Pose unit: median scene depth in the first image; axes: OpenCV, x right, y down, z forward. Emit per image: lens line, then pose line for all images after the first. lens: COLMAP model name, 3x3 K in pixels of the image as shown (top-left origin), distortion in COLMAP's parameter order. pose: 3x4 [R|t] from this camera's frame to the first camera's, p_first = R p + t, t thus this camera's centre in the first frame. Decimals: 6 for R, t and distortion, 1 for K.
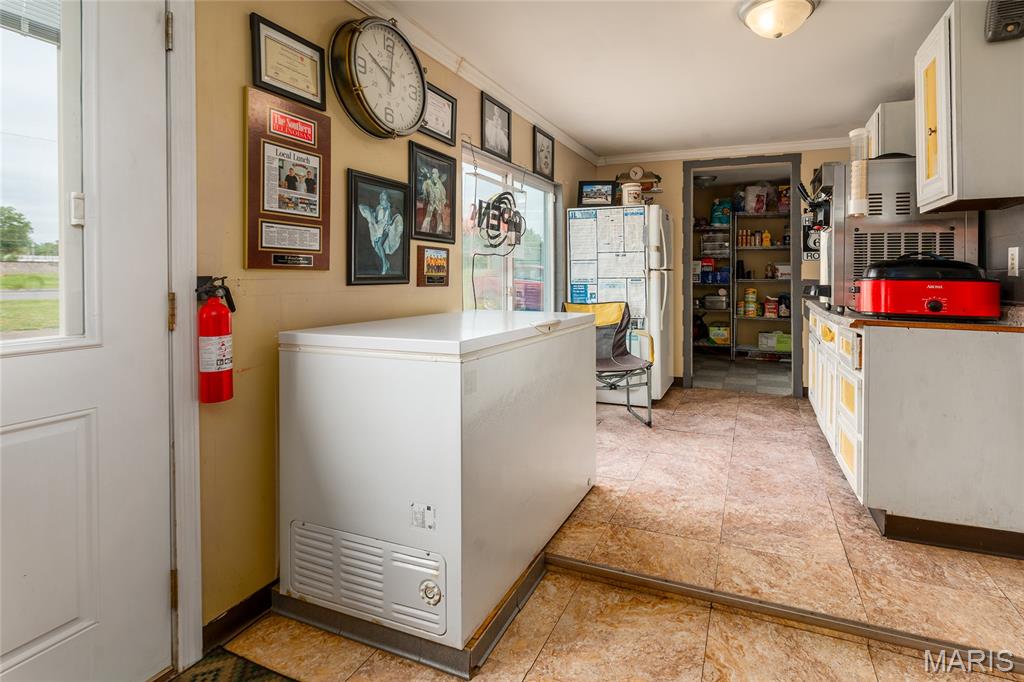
lens RADIAL K [[512.4, 0, 547.7], [0, 512.4, 280.6], [0, 0, 1]] dist [-0.003982, -0.000159]
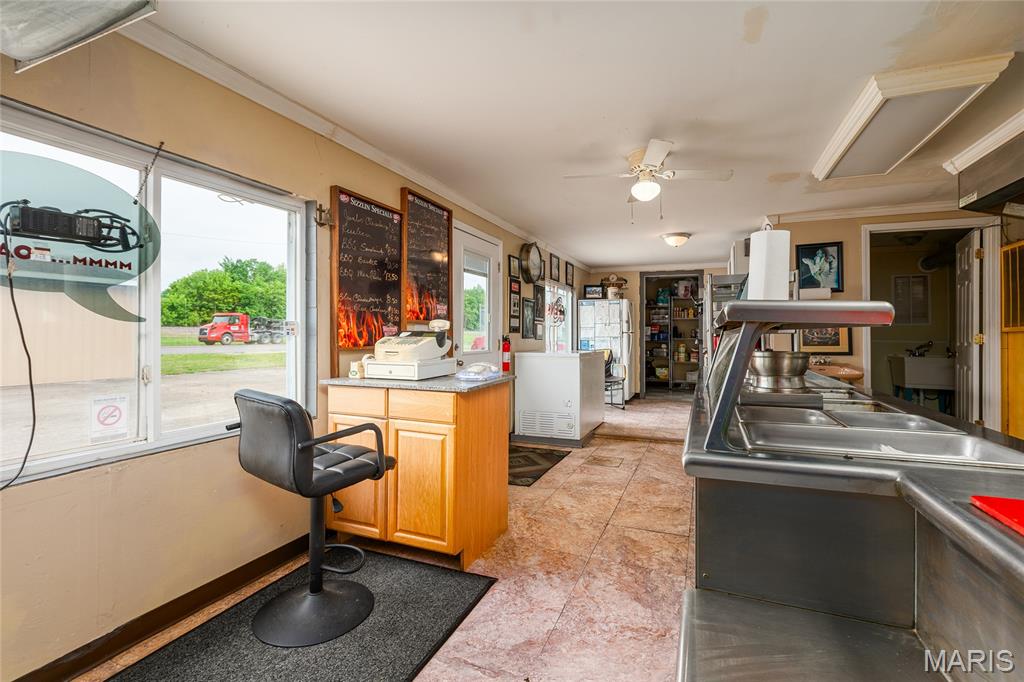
lens RADIAL K [[469.9, 0, 514.7], [0, 469.9, 338.1], [0, 0, 1]] dist [0.001459, 0.000024]
pose [[0.999997, -0.001142, 0.002005, -0.201615], [0.001159, 0.999964, -0.008440, 0.013565], [-0.001996, 0.008442, 0.999962, -0.733805]]
